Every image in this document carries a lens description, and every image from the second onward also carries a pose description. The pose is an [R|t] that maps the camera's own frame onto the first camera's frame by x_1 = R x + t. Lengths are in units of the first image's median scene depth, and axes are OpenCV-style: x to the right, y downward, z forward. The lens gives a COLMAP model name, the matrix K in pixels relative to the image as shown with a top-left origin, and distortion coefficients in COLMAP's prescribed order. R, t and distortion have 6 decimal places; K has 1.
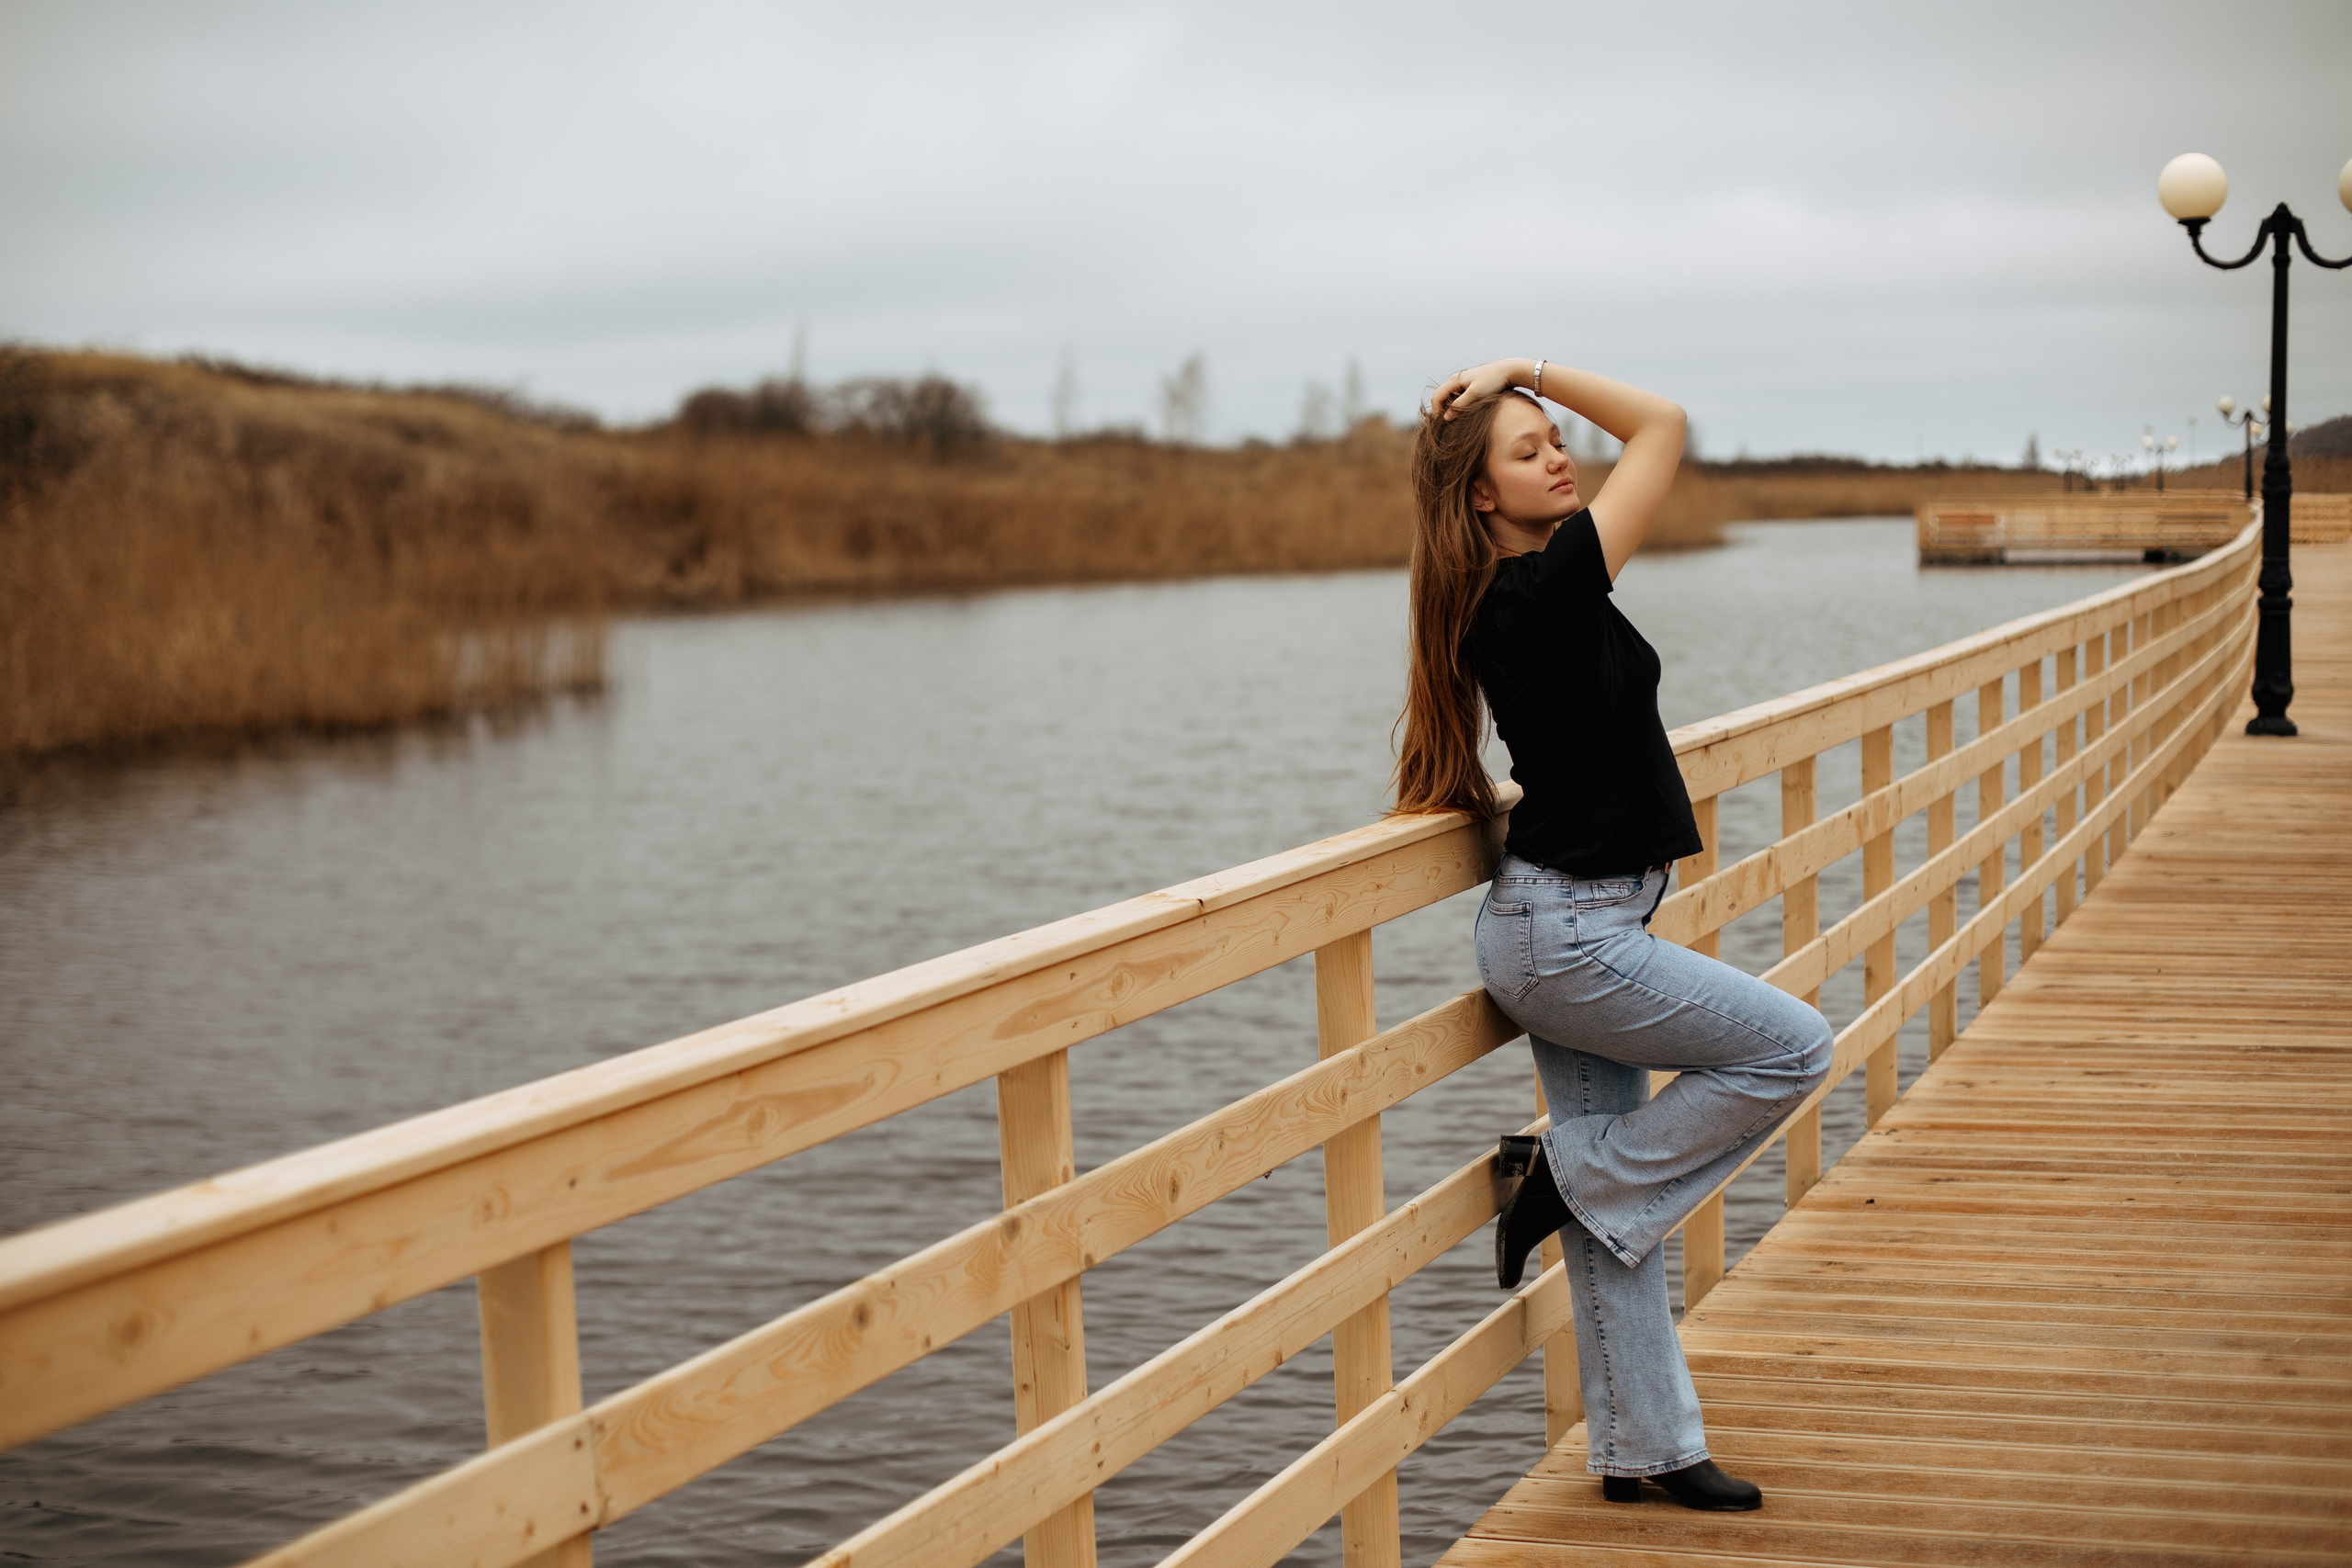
lens RADIAL K [[3527.8, 0, 1133.1], [0, 3527.8, 855.9], [0, 0, 1]] dist [-0.136712, 0.102460]
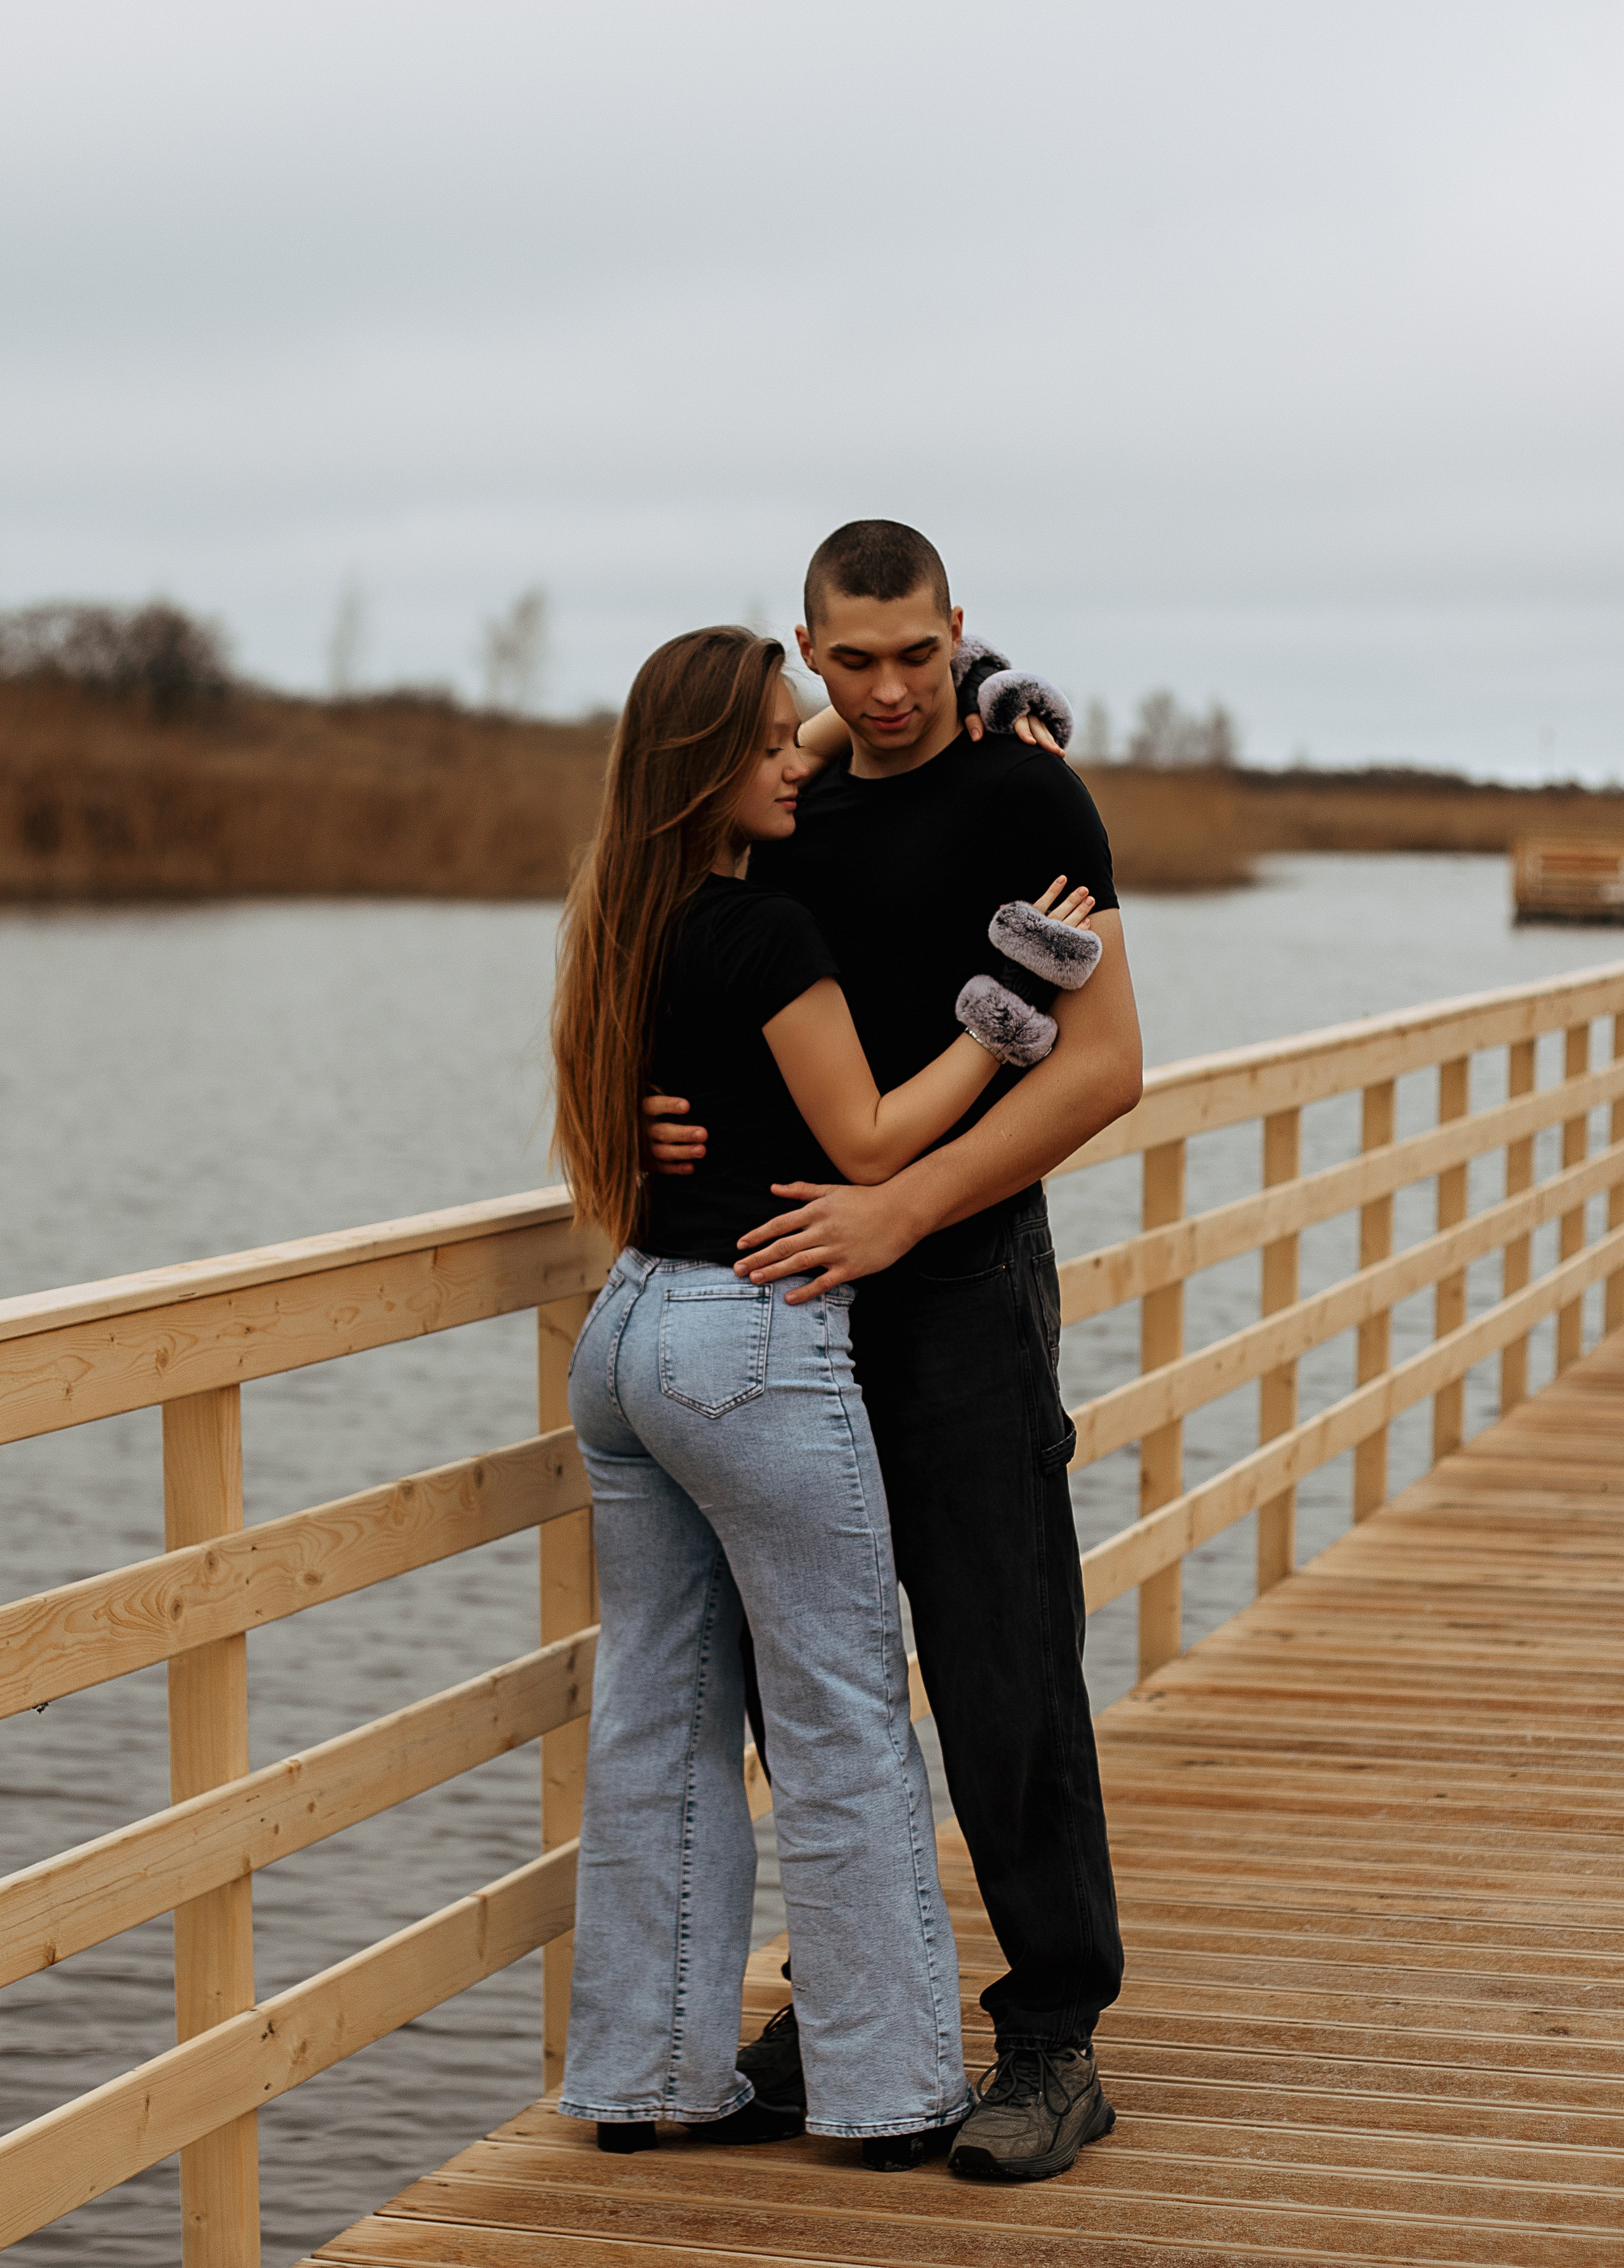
lens RADIAL K [[4976.7, 0, 772.7], [0, 4976.7, 988.4], [0, 0, 1]] dist [-0.164873, -0.085133]
pose [[0.997070, 0.039316, 0.065622, 0.077680], [-0.035177, 0.997388, -0.063092, -0.000475], [-0.067931, 0.060598, 0.995848, -0.039525]]
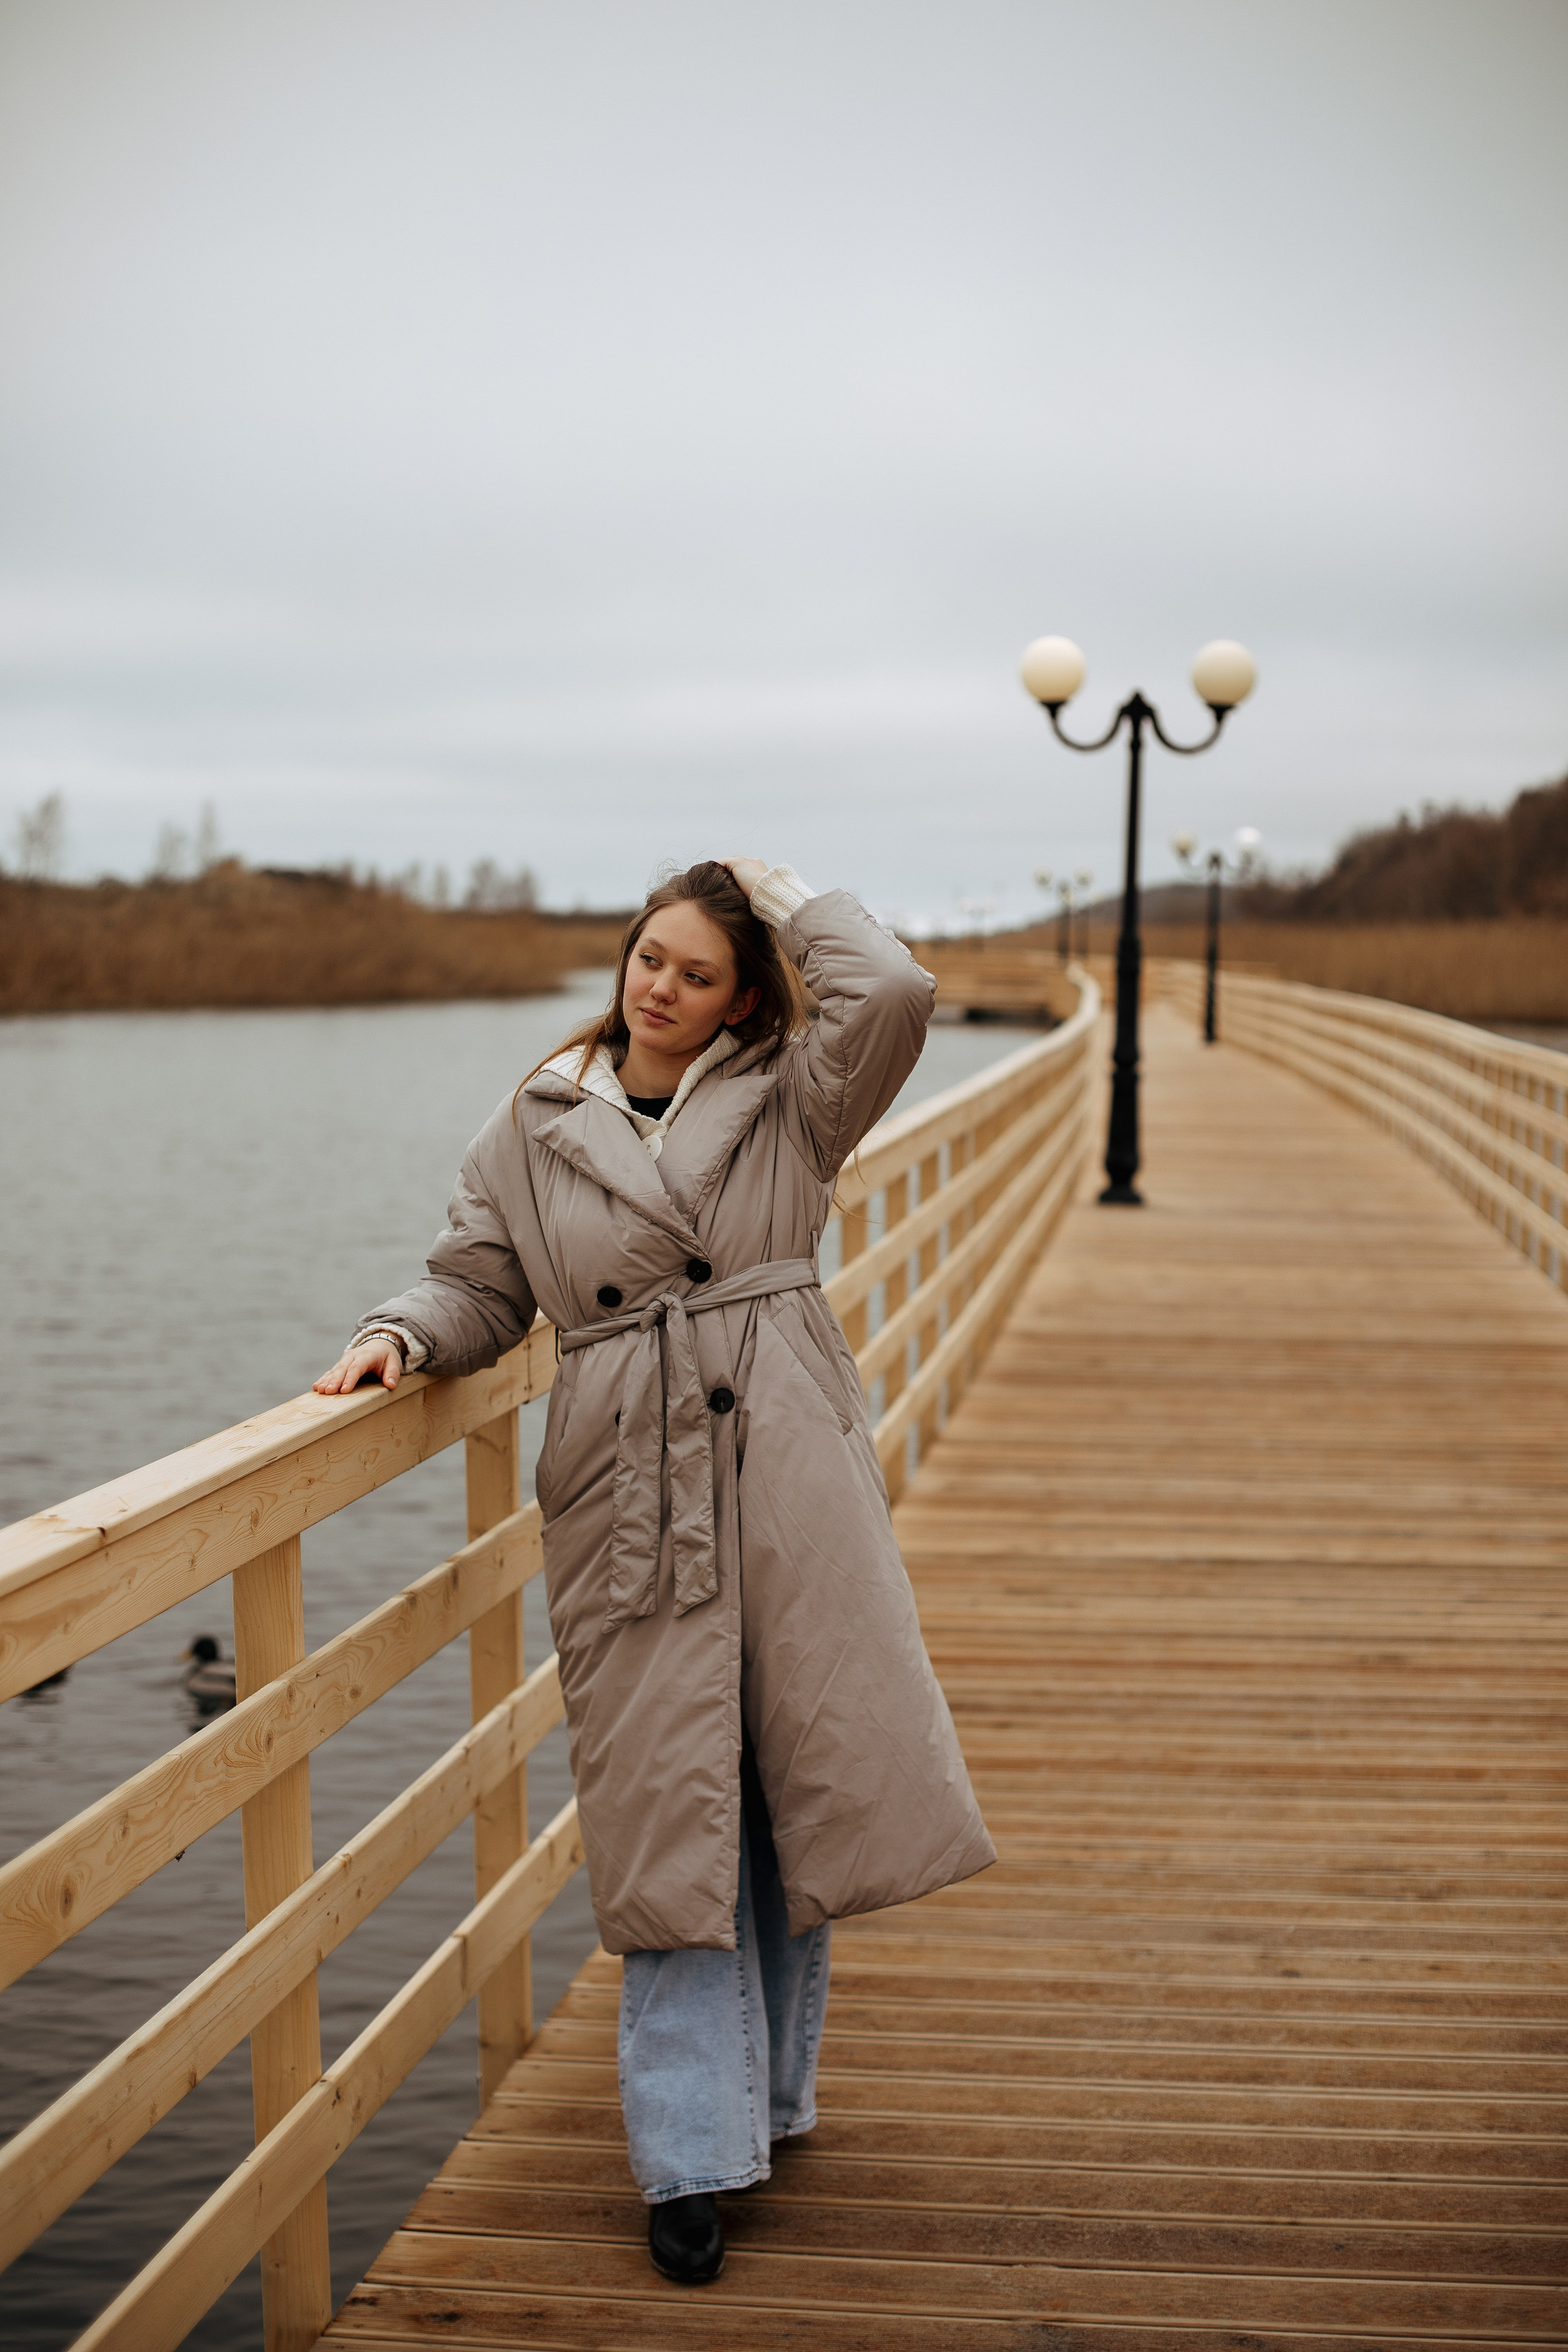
lens RADIAL K [[3402.8, 0, 781.6], [0, 3402.8, 1184.8], [0, 0, 1]] dist [-0.136084, 0.101190]
pose [[0.973017, 0.016073, 0.230174, -0.005284], [-0.009255, 0.999487, -0.030670, -0.026938], [-0.230548, 0.027712, 0.972666, 0.139546]]
